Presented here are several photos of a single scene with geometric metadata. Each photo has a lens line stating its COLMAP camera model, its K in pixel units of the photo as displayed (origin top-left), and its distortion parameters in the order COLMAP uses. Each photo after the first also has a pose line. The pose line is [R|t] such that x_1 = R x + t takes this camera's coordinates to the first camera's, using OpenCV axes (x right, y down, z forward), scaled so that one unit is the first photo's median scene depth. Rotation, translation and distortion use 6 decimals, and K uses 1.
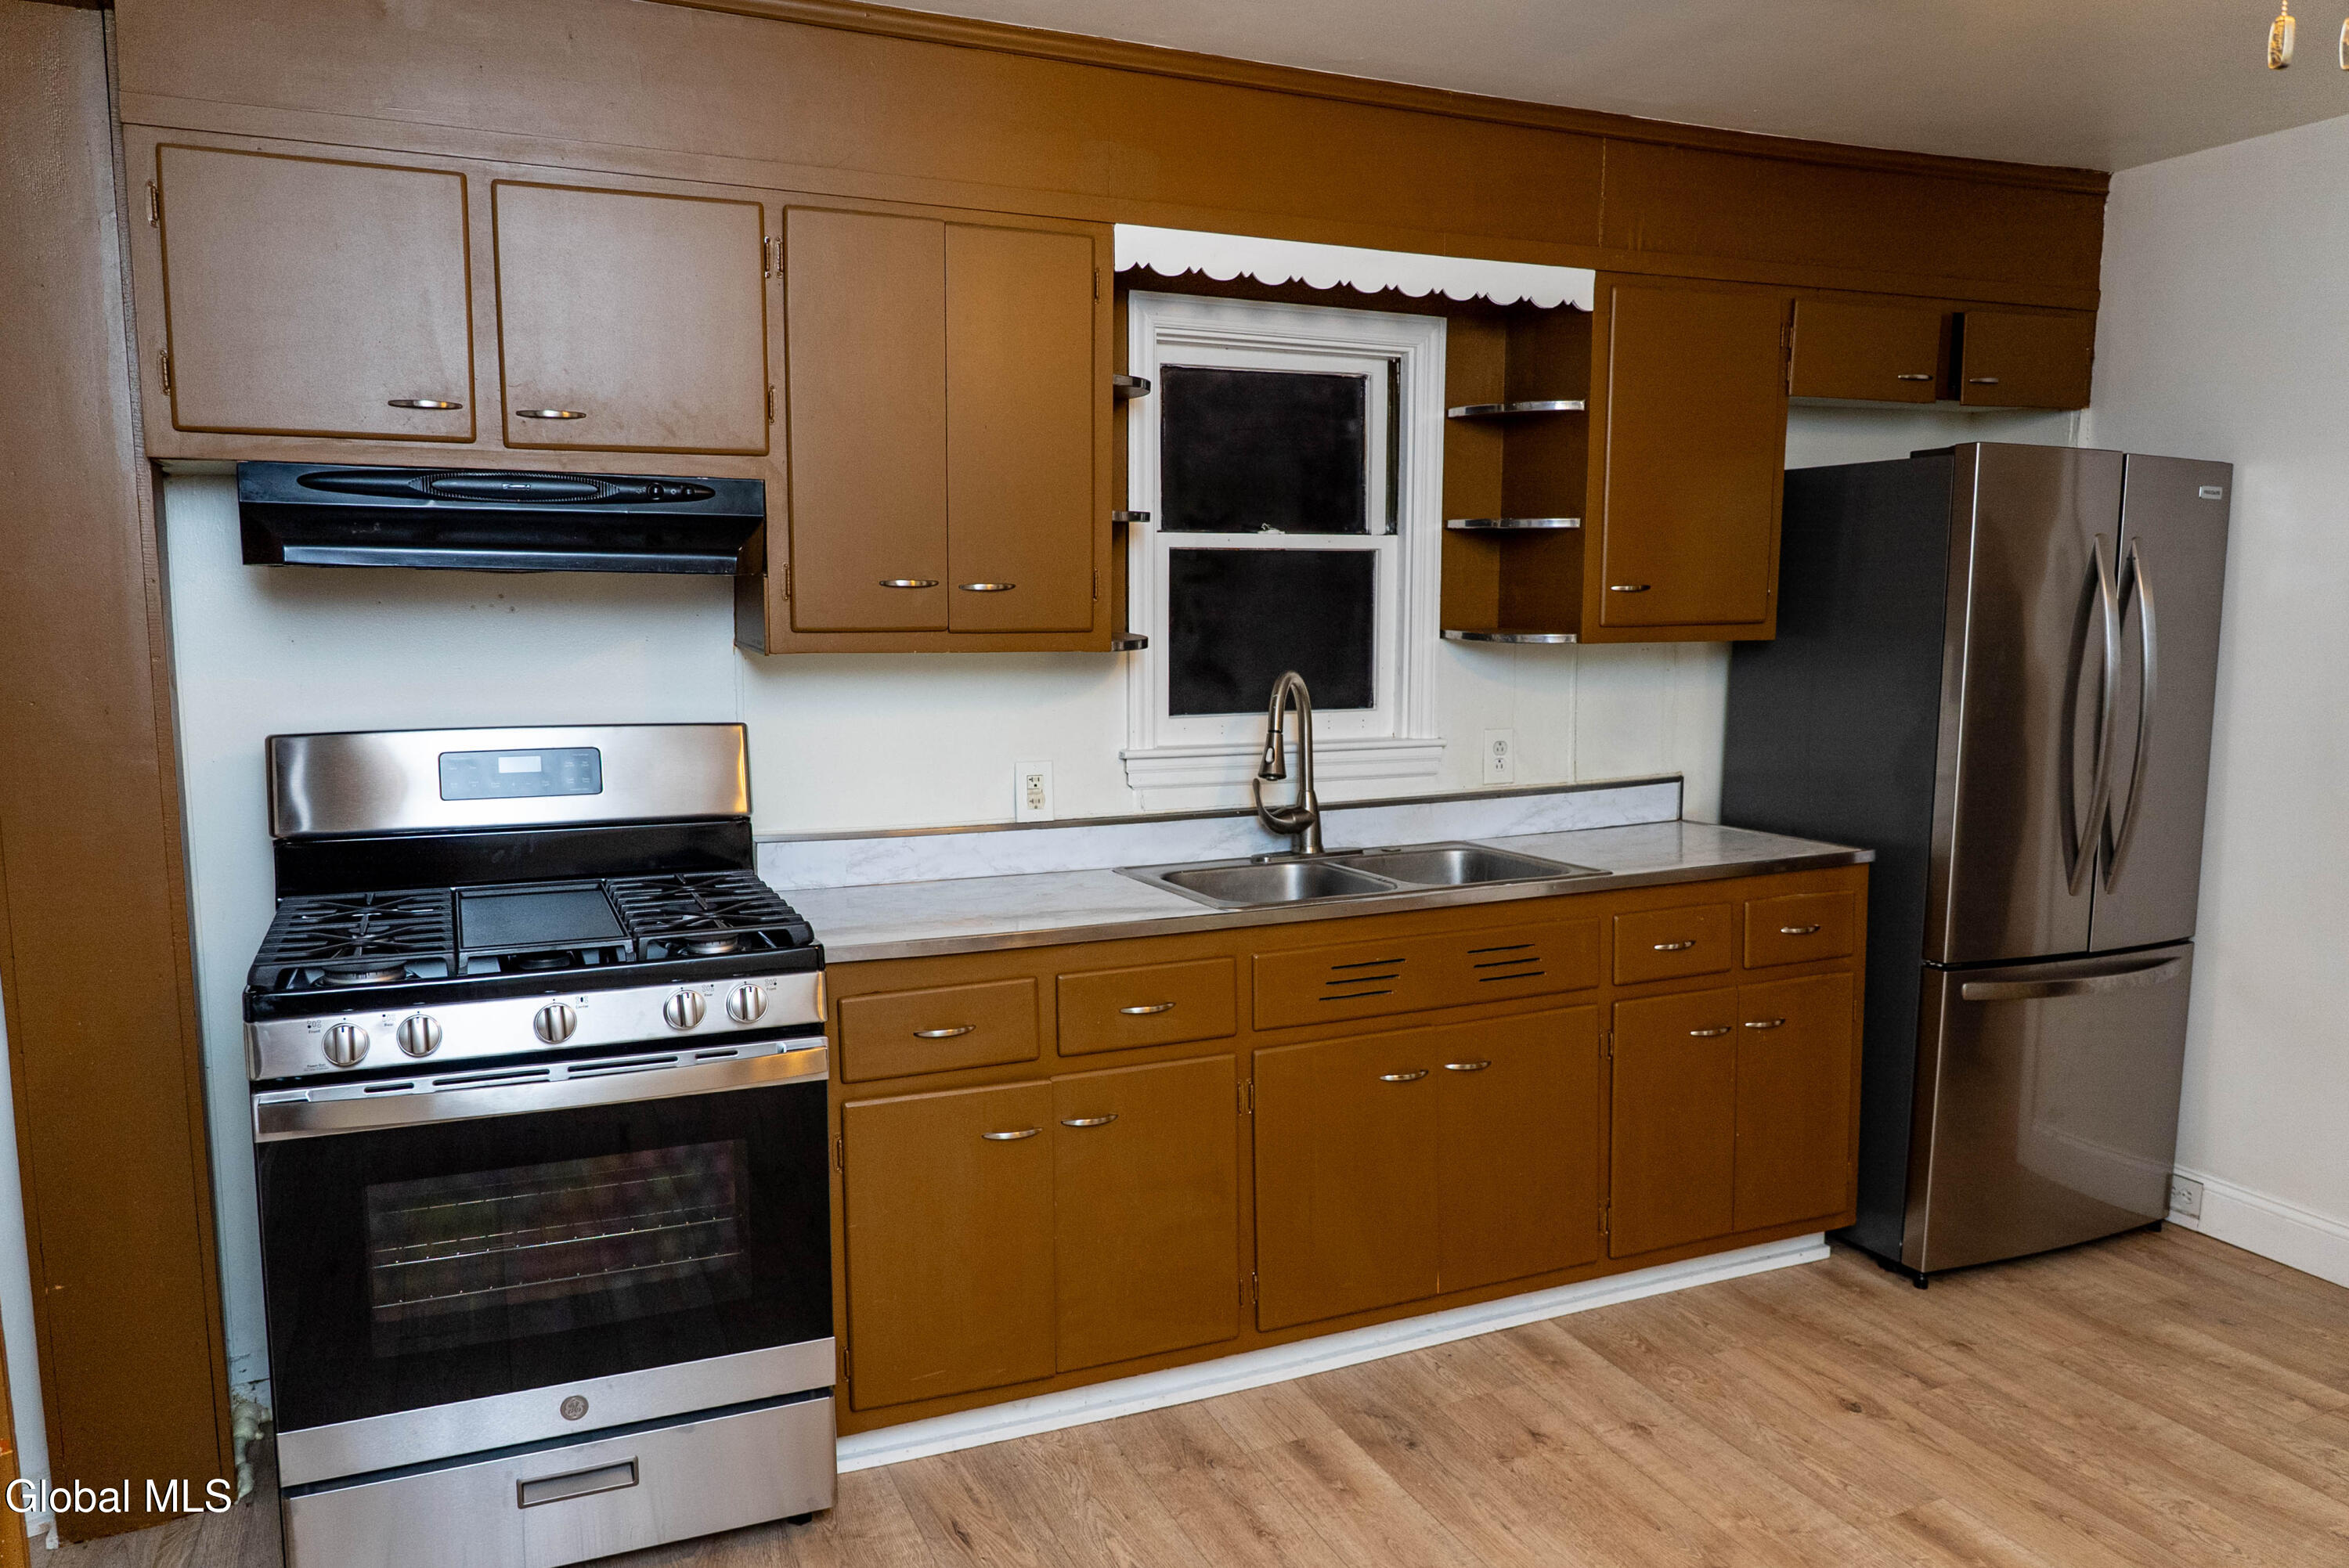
lens RADIAL K [[1623.7, 0, 1183.1], [0, 1623.7, 792.0], [0, 0, 1]] dist [-0.020758, 0.005527]
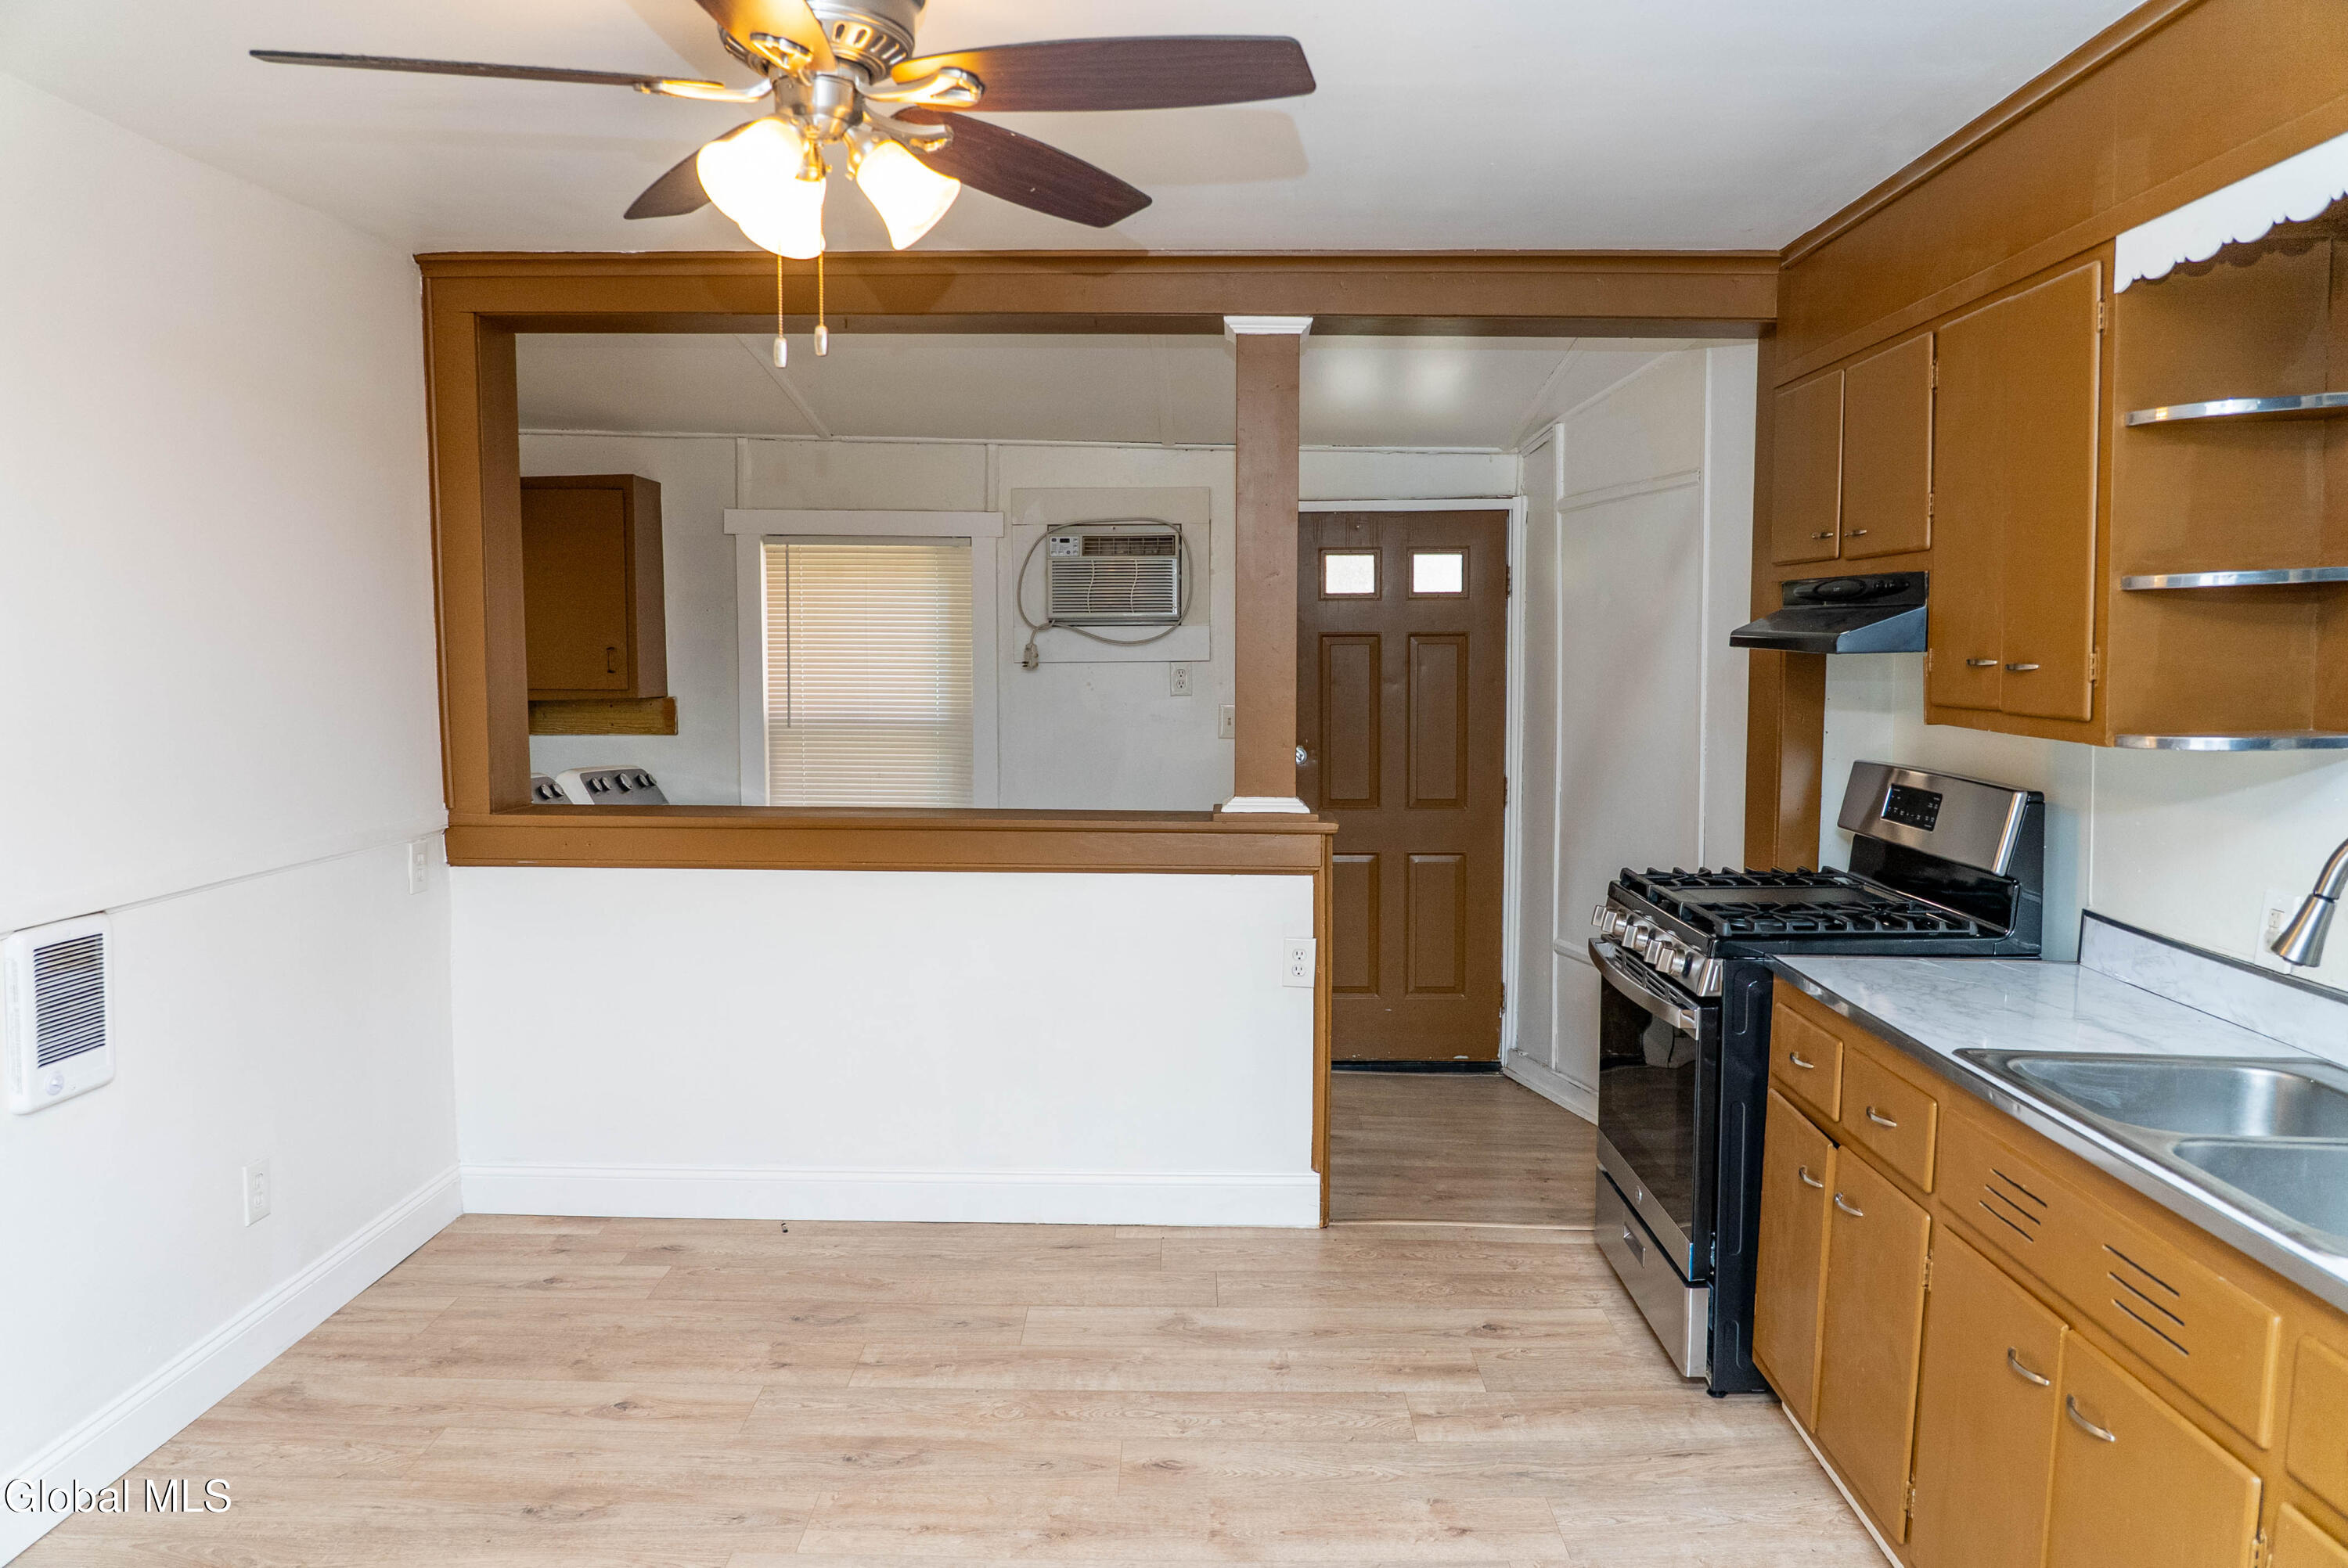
lens RADIAL K [[1599.3, 0, 1174.2], [0, 1599.3, 797.3], [0, 0, 1]] dist [-0.020691, 0.005634]
pose [[-0.425299, 0.086674, -0.900893, 0.815840], [-0.107789, 0.983468, 0.145505, -0.117551], [0.898611, 0.158990, -0.408926, 0.831410]]
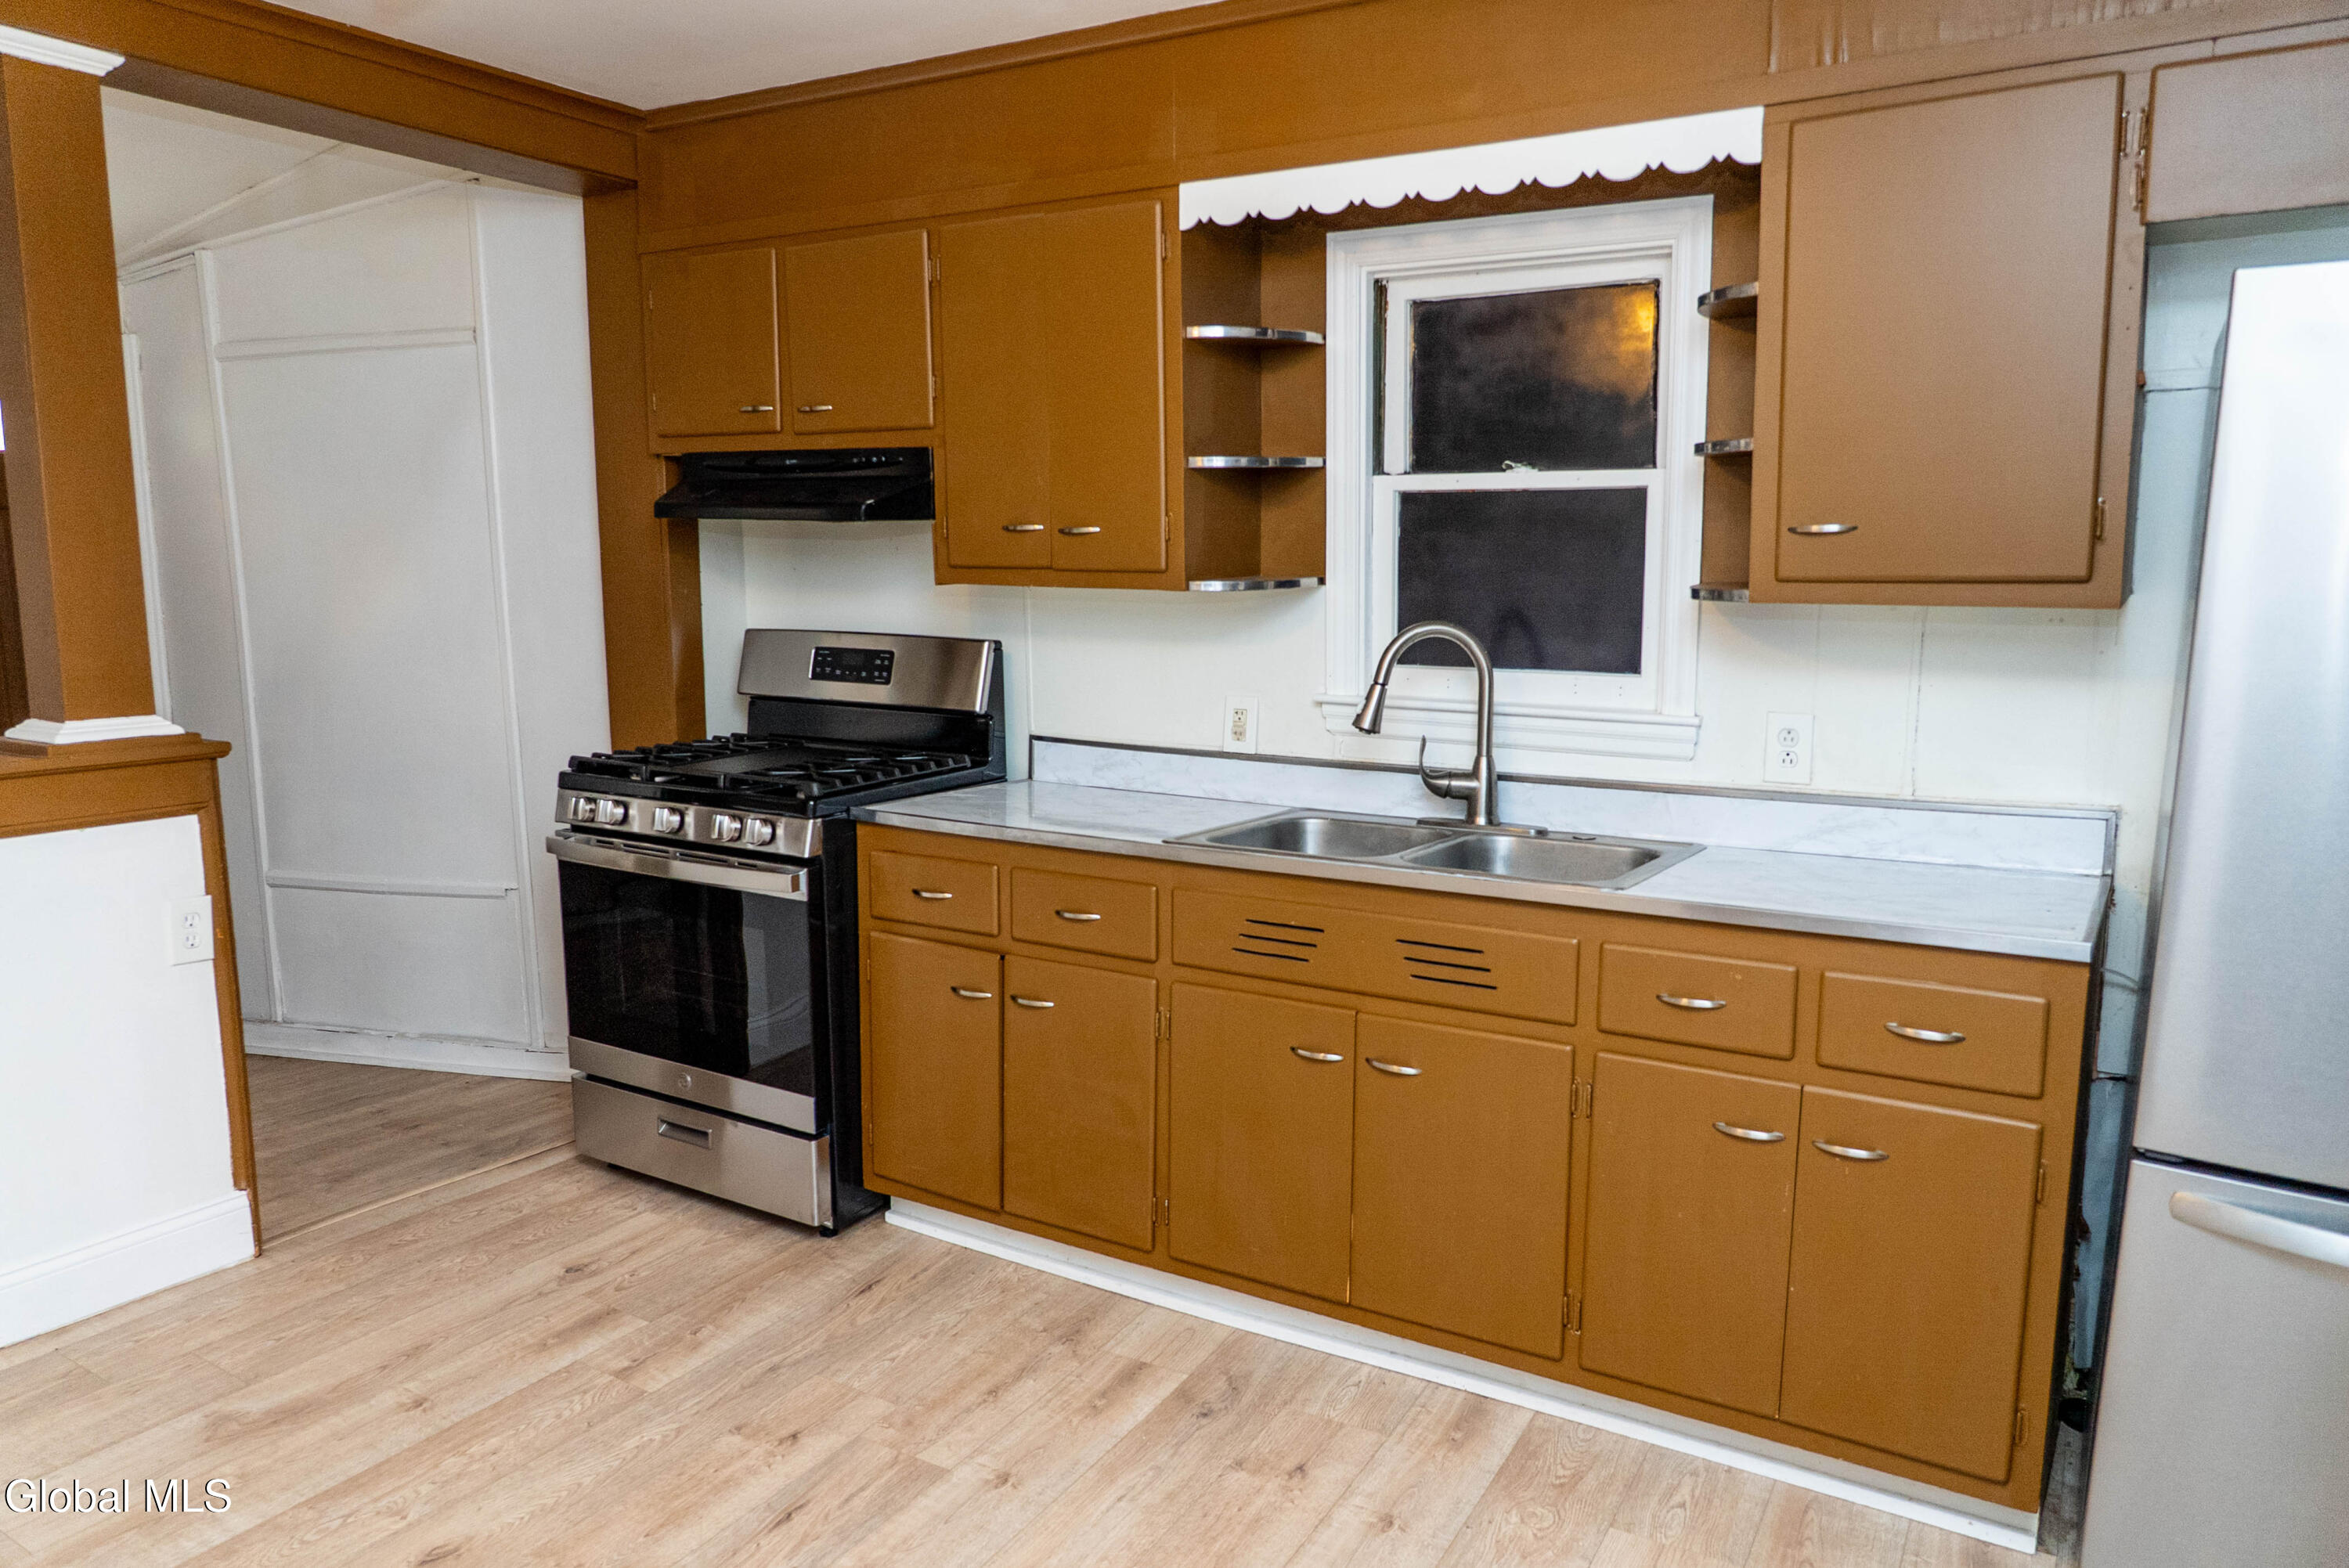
lens RADIAL K [[1603.8, 0, 1167.7], [0, 1603.8, 791.3], [0, 0, 1]] dist [-0.024114, 0.003865]
pose [[0.564143, 0.127763, -0.815732, 0.750914], [-0.101497, 0.991194, 0.085051, -0.041666], [0.819415, 0.034813, 0.572143, 0.363147]]
